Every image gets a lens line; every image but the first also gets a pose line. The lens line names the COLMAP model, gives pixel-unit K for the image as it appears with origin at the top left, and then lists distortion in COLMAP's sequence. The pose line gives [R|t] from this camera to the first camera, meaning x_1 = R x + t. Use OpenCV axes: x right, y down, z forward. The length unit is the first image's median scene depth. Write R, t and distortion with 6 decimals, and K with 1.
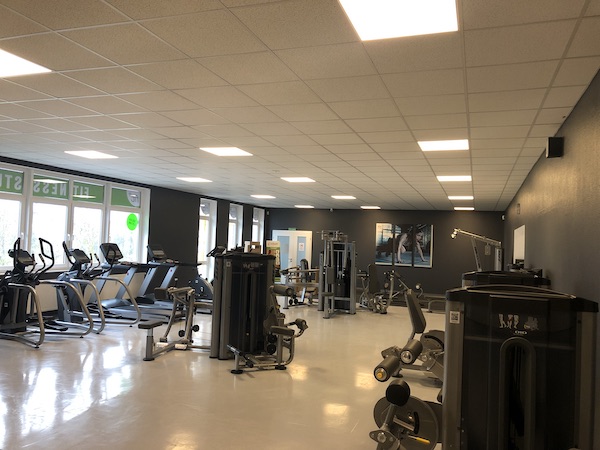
lens RADIAL K [[489.0, 0, 300.5], [0, 489.0, 224.8], [0, 0, 1]] dist [0.003156, -0.000874]
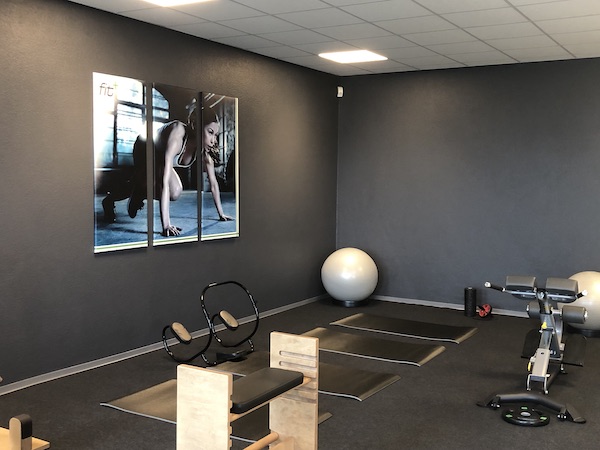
lens RADIAL K [[695.2, 0, 300.6], [0, 695.2, 225.7], [0, 0, 1]] dist [0.024528, 0.000000]
pose [[0.183955, -0.116838, 0.975966, -0.149329], [-0.050219, 0.990496, 0.128043, 0.021184], [-0.981651, -0.072567, 0.176339, 0.863748]]
